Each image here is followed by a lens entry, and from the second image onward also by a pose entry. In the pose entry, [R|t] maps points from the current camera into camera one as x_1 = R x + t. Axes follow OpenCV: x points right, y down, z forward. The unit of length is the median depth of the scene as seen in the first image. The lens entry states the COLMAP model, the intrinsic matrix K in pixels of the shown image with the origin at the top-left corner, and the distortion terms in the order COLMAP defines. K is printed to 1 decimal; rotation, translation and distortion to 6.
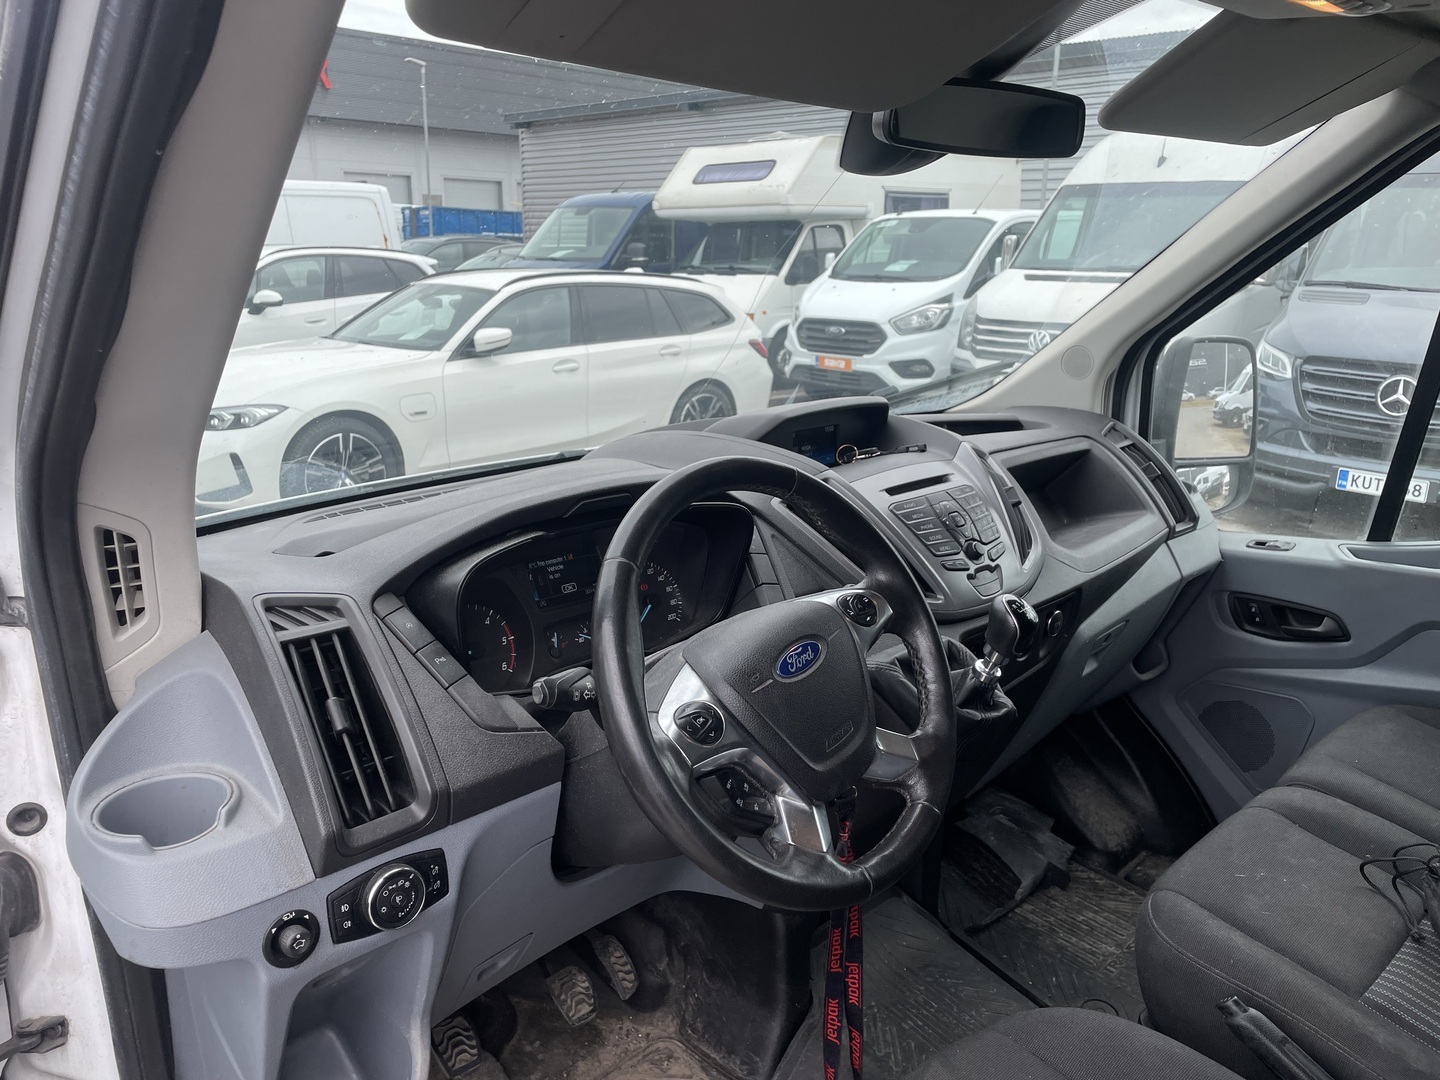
lens RADIAL K [[1086.5, 0, 720.0], [0, 1086.5, 540.0], [0, 0, 1]] dist [0.006662, 0.002544]
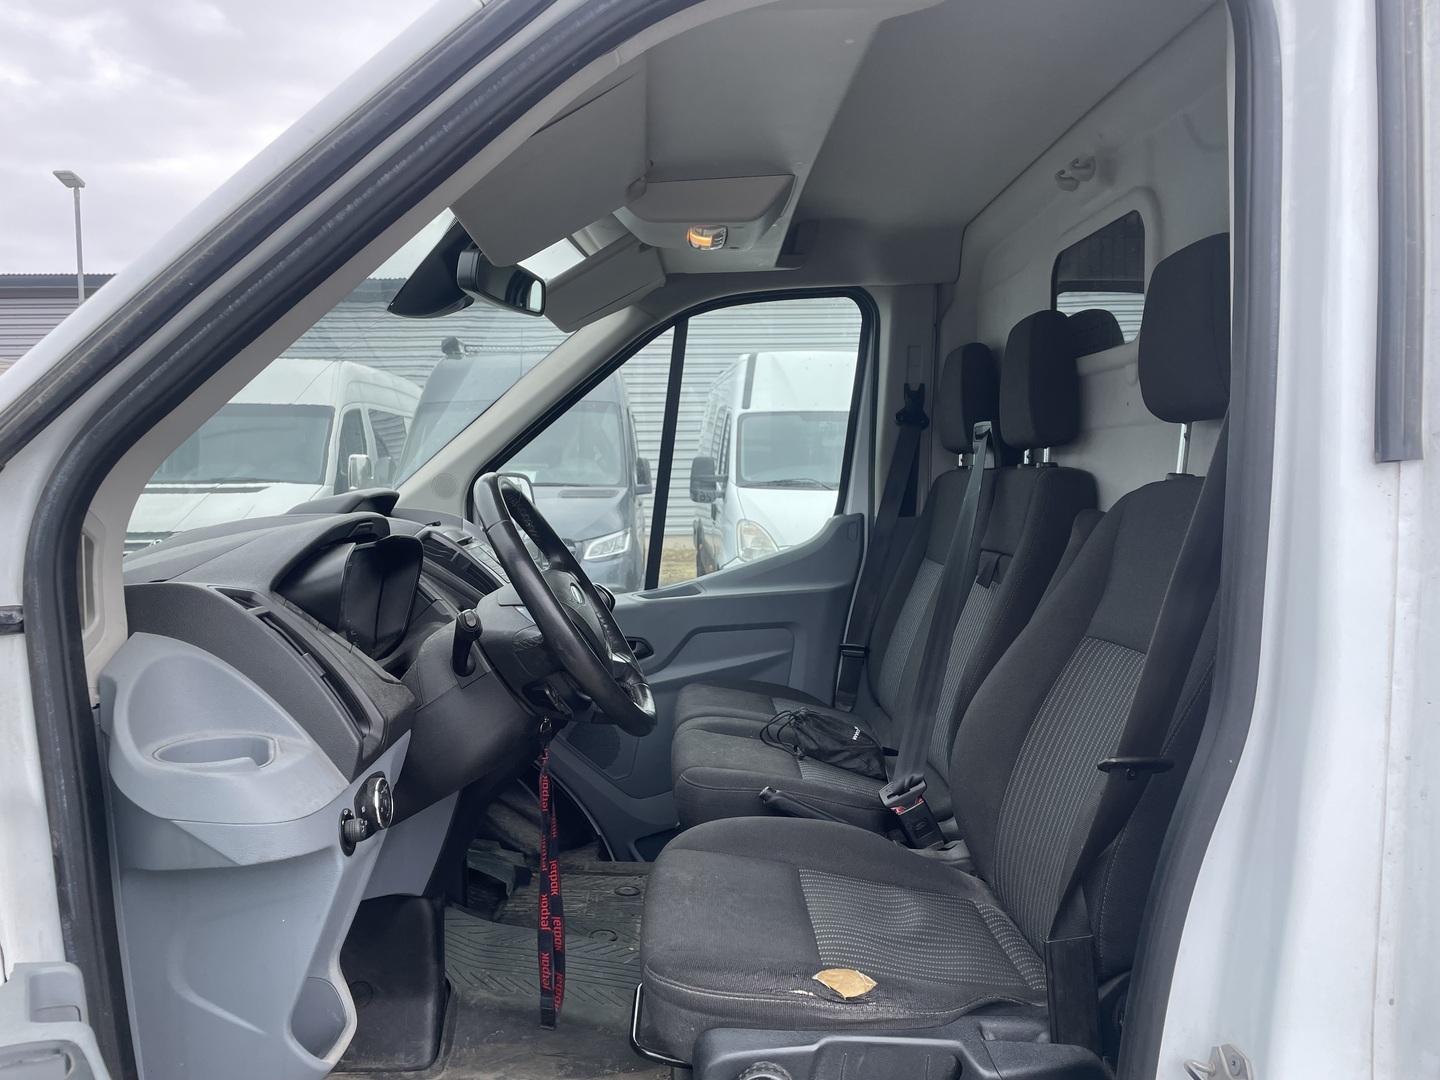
lens RADIAL K [[1086.5, 0, 720.0], [0, 1086.5, 540.0], [0, 0, 1]] dist [0.006662, 0.002544]
pose [[0.673478, -0.067745, 0.736097, -0.548645], [0.212076, 0.971638, -0.104612, 0.141018], [-0.708132, 0.226562, 0.668743, -0.123075]]
